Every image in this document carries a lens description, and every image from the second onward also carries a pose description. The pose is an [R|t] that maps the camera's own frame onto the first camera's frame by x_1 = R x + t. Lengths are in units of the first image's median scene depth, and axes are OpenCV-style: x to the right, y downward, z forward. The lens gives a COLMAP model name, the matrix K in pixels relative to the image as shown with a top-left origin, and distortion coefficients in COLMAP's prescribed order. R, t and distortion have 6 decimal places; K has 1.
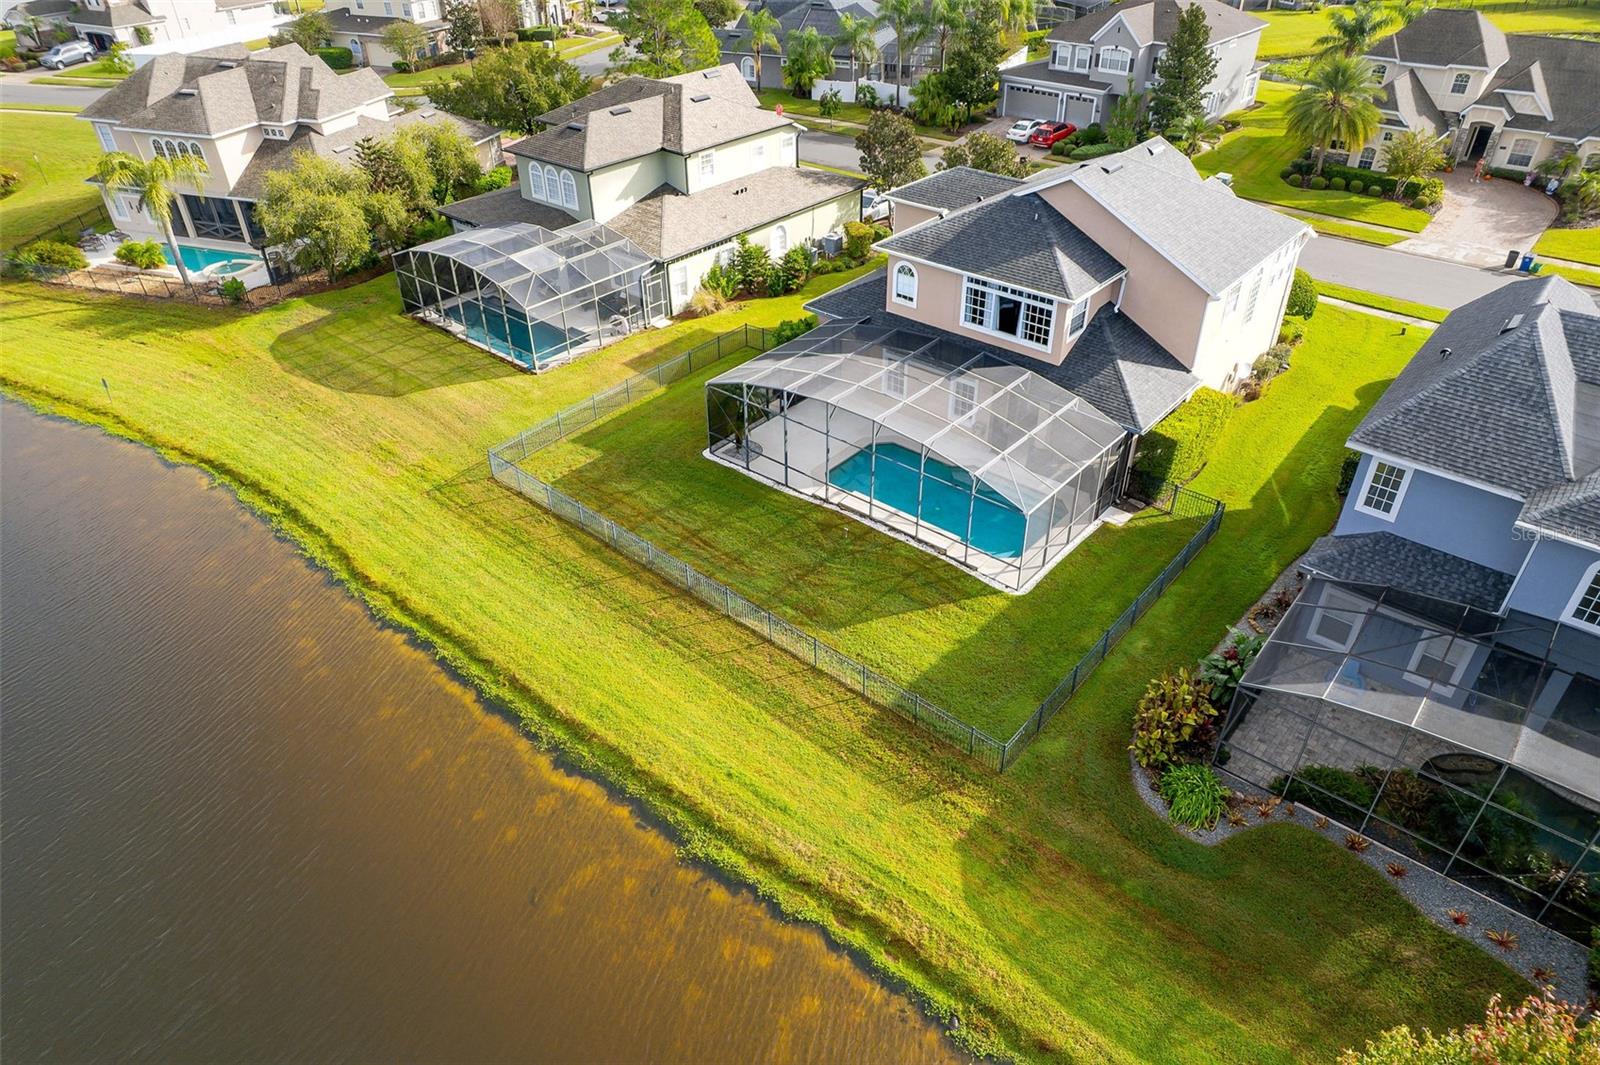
lens RADIAL K [[1027.7, 0, 802.0], [0, 1027.7, 532.9], [0, 0, 1]] dist [-0.087891, 0.081188]
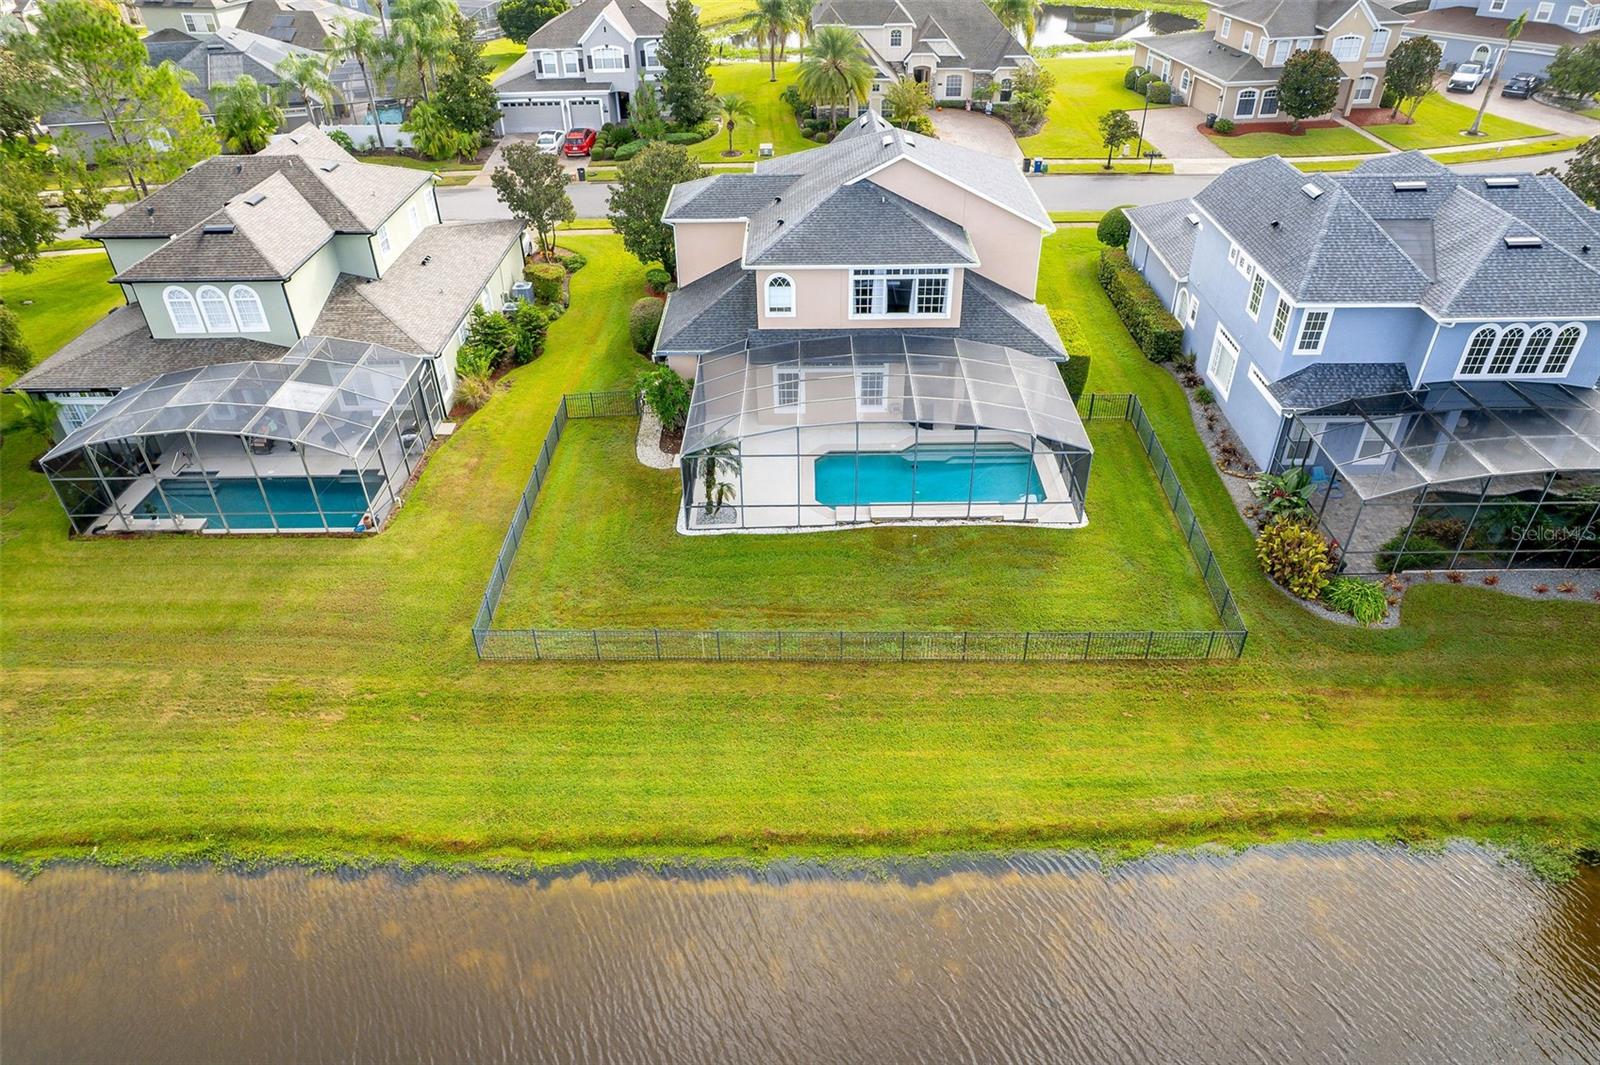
lens RADIAL K [[1027.7, 0, 802.0], [0, 1027.7, 532.9], [0, 0, 1]] dist [-0.087891, 0.081188]
pose [[0.761976, -0.375752, 0.527450, -0.494742], [0.377772, 0.919430, 0.109252, -0.137261], [-0.526005, 0.116008, 0.842532, 0.196370]]
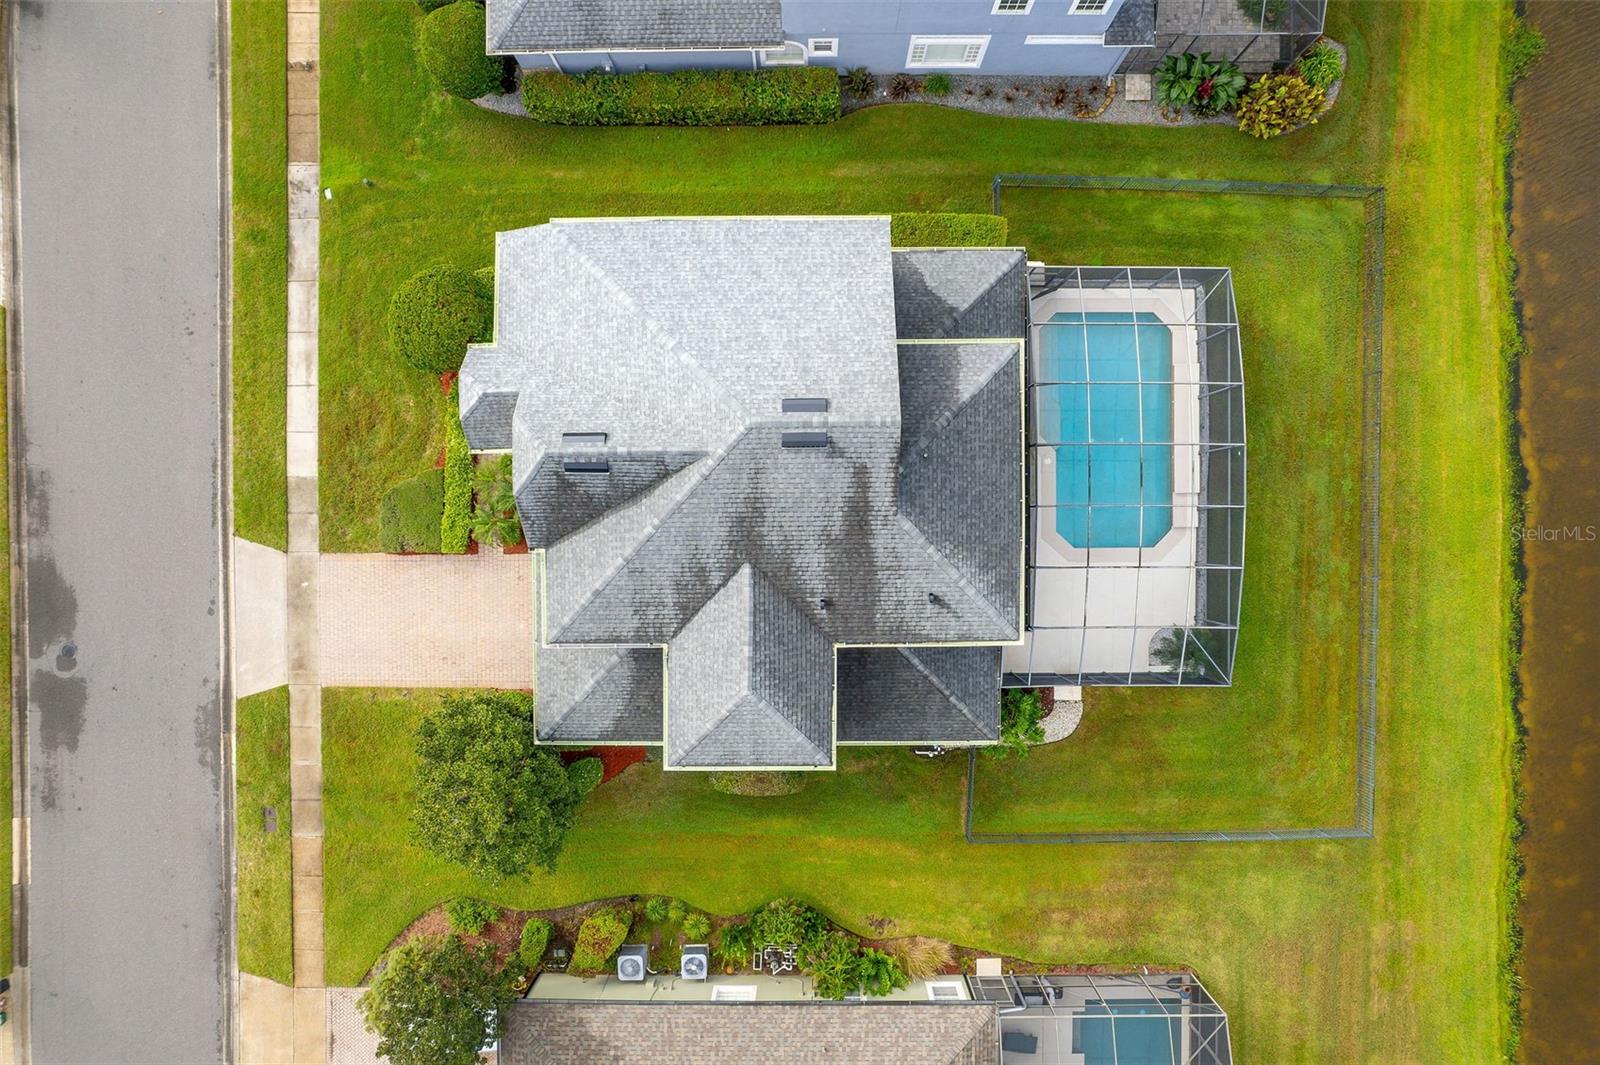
lens RADIAL K [[1027.7, 0, 802.0], [0, 1027.7, 532.9], [0, 0, 1]] dist [-0.087891, 0.081188]
pose [[-0.651675, -0.758449, 0.008683, 0.230841], [0.448880, -0.376408, 0.810446, -0.941528], [-0.611414, 0.532045, 0.585748, 0.626210]]
